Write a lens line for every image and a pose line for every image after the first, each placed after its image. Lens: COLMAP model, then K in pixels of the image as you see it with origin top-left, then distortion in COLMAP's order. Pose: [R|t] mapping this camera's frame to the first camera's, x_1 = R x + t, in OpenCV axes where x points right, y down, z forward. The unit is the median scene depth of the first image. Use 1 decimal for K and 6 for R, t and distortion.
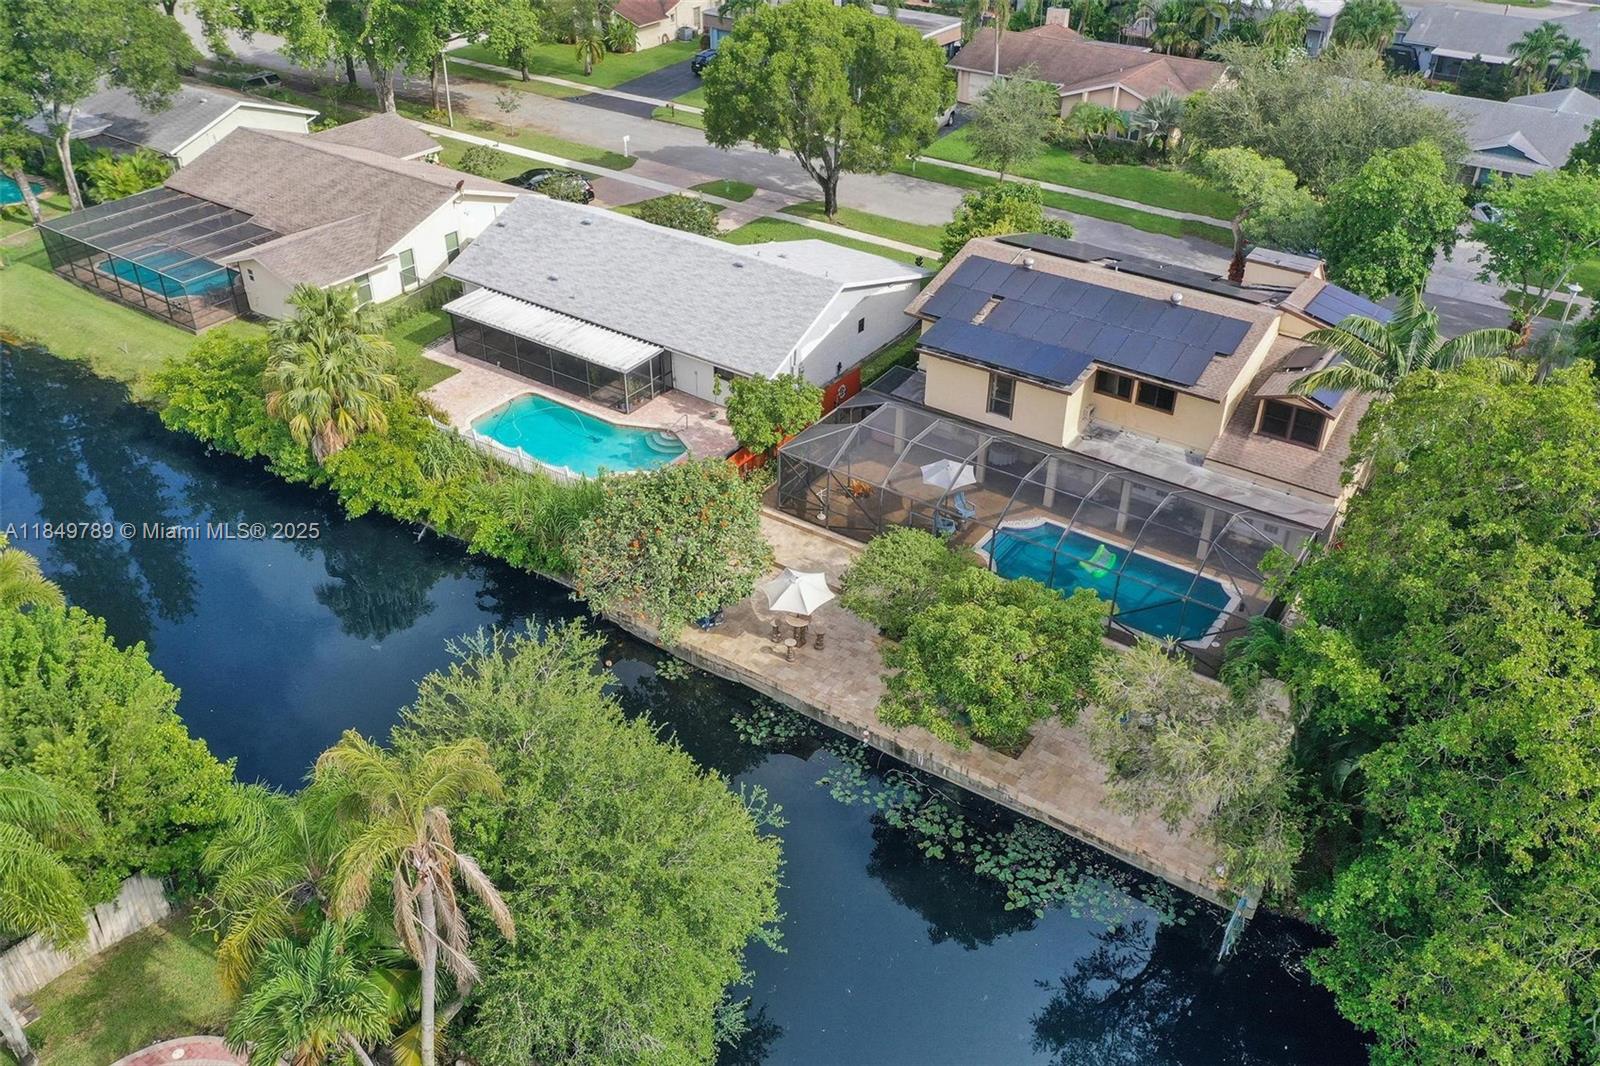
lens RADIAL K [[1287.4, 0, 800.0], [0, 1287.4, 533.0], [0, 0, 1]] dist [-0.007596, 0.003118]
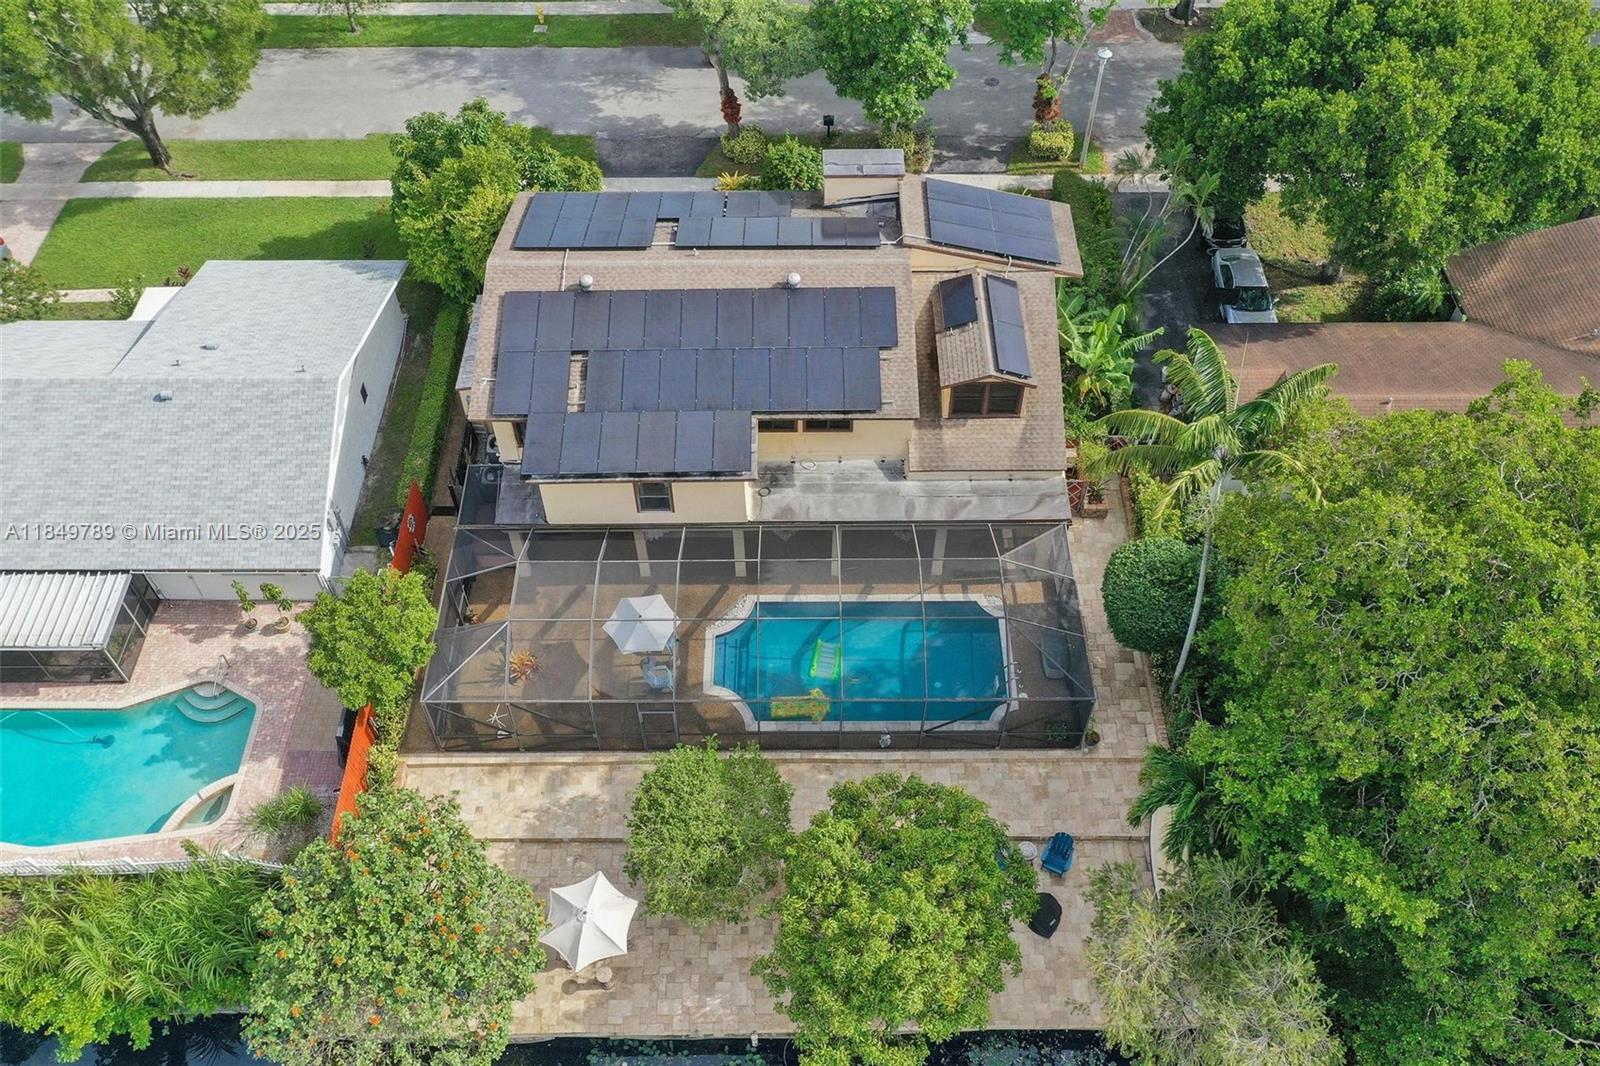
lens RADIAL K [[1312.0, 0, 800.0], [0, 1312.0, 533.0], [0, 0, 1]] dist [-0.009949, 0.000250]
pose [[0.816769, -0.453731, 0.356395, -0.059827], [0.329450, 0.873868, 0.357515, -0.325321], [-0.473658, -0.174593, 0.863230, 0.270037]]
